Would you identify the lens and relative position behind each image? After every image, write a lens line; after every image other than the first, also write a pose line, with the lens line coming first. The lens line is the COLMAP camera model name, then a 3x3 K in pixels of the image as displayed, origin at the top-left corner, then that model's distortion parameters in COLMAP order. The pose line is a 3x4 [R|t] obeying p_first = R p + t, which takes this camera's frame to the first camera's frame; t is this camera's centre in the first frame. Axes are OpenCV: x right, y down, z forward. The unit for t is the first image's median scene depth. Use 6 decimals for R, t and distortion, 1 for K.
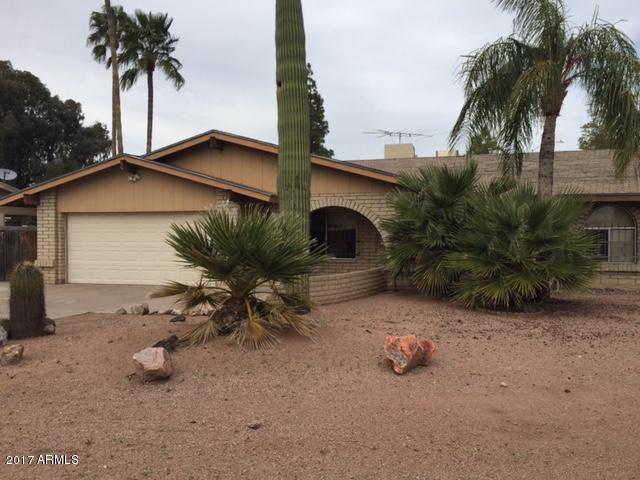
lens RADIAL K [[554.6, 0, 319.8], [0, 554.6, 241.8], [0, 0, 1]] dist [0.063651, -0.064823]
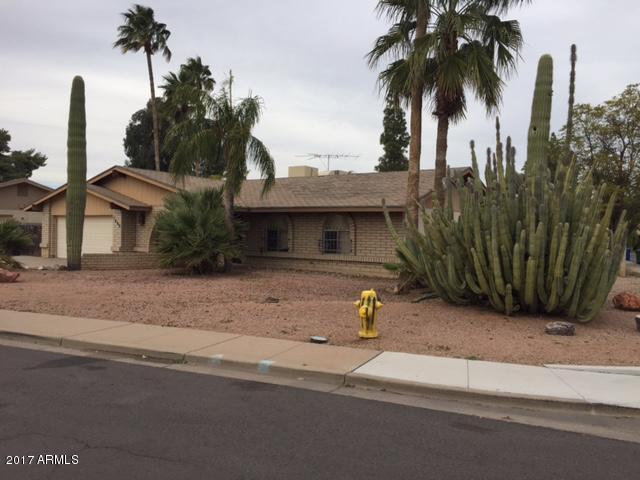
lens RADIAL K [[554.6, 0, 320.4], [0, 554.6, 239.2], [0, 0, 1]] dist [0.063651, -0.064823]
pose [[0.943458, 0.023714, -0.330643, 0.860227], [-0.026540, 0.999640, -0.004035, 0.004508], [0.330428, 0.012583, 0.943747, -0.324022]]
